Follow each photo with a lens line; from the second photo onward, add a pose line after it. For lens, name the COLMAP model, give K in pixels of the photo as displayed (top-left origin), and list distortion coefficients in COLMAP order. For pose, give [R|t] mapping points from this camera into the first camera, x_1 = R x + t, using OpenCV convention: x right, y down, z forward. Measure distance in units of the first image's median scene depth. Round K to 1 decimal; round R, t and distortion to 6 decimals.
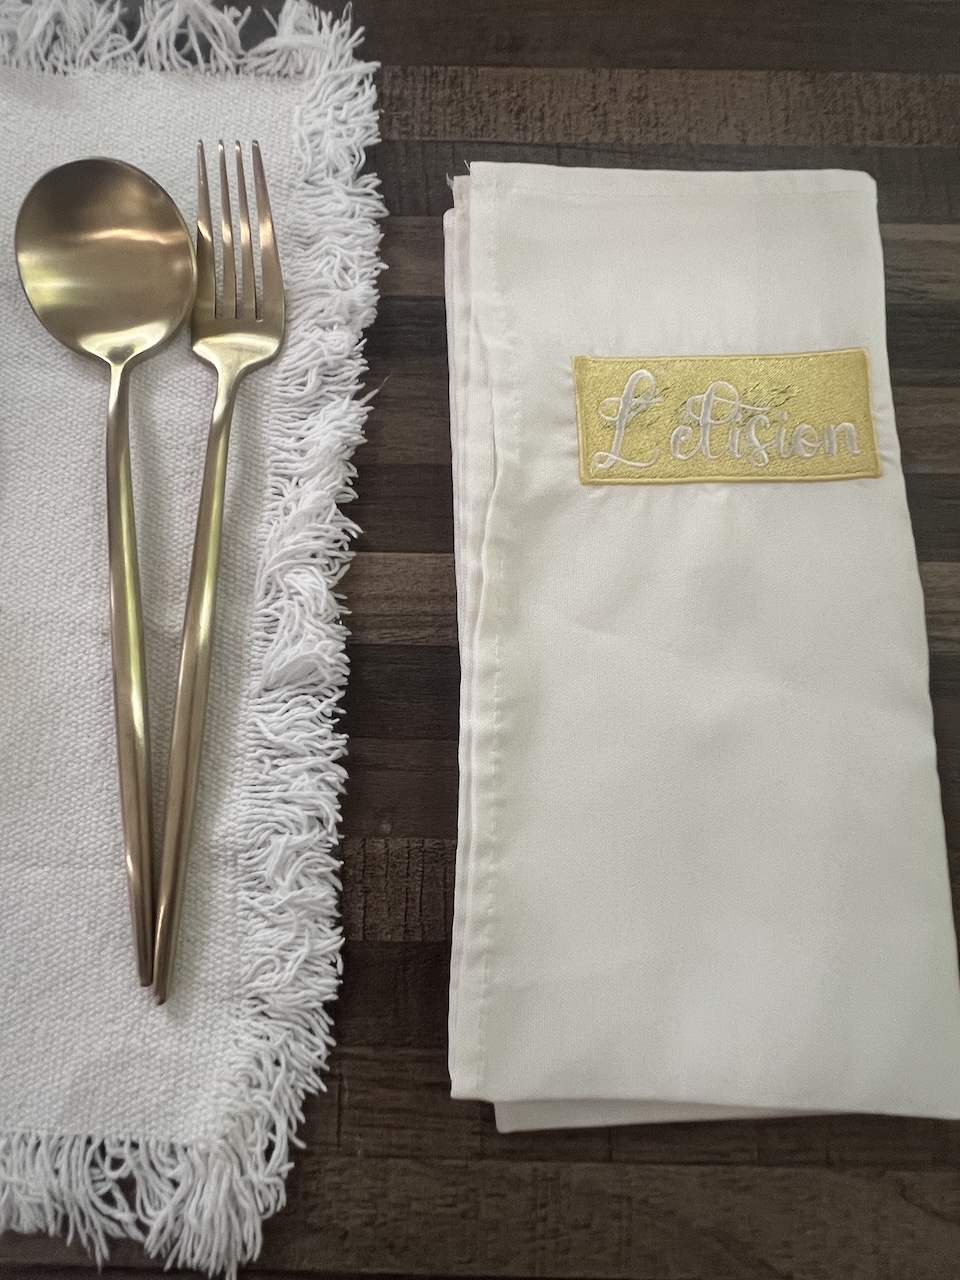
lens RADIAL K [[726.1, 0, 480.0], [0, 726.1, 640.0], [0, 0, 1]] dist [-0.018957, 0.000226]
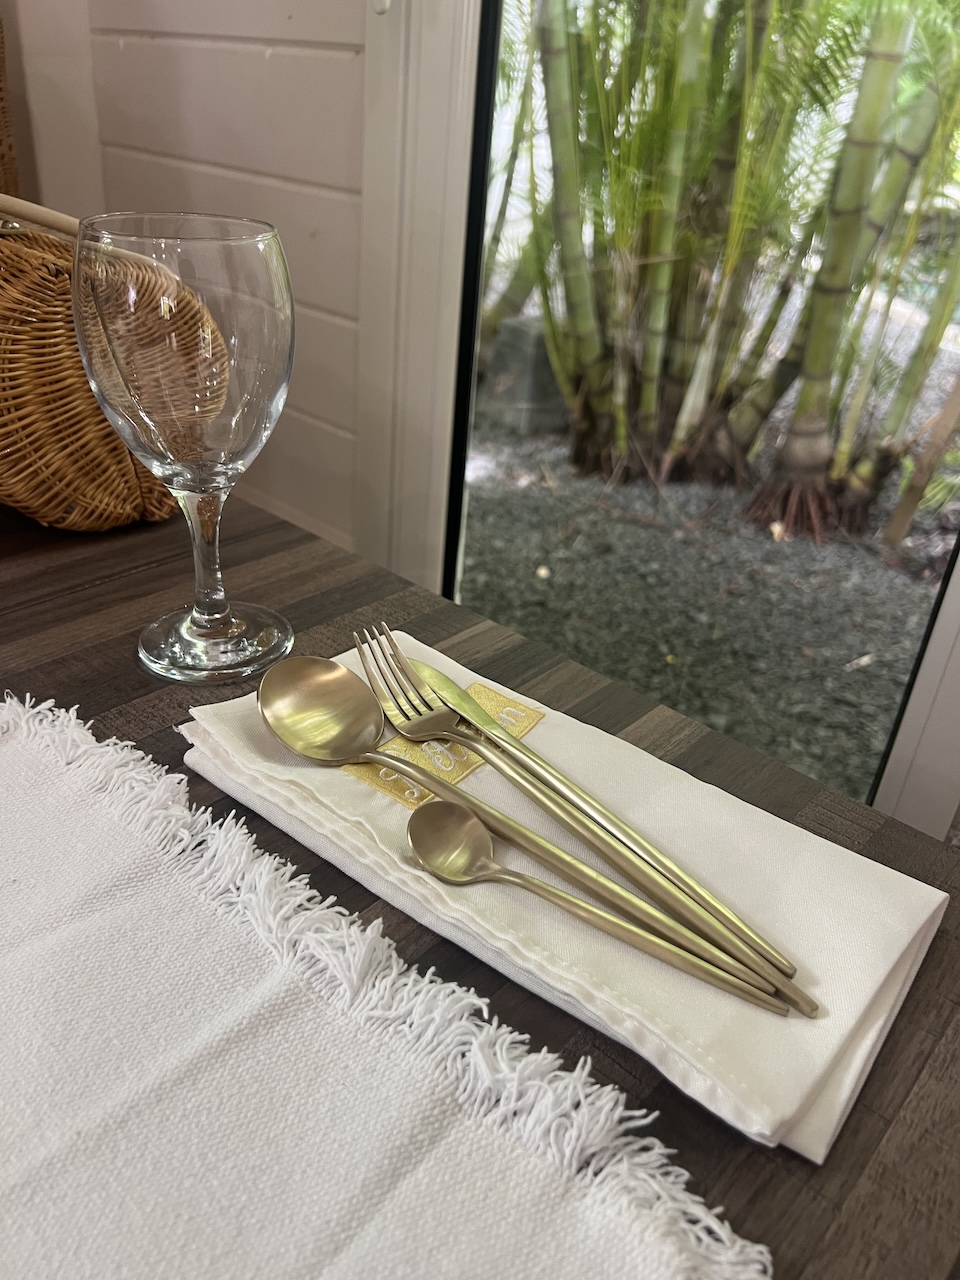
lens RADIAL K [[995.0, 0, 480.0], [0, 995.0, 640.0], [0, 0, 1]] dist [-0.048034, -0.006615]
pose [[0.663894, -0.272198, 0.696529, -1.037797], [0.715288, 0.502887, -0.485249, 0.638043], [-0.218192, 0.820373, 0.528564, -0.214472]]
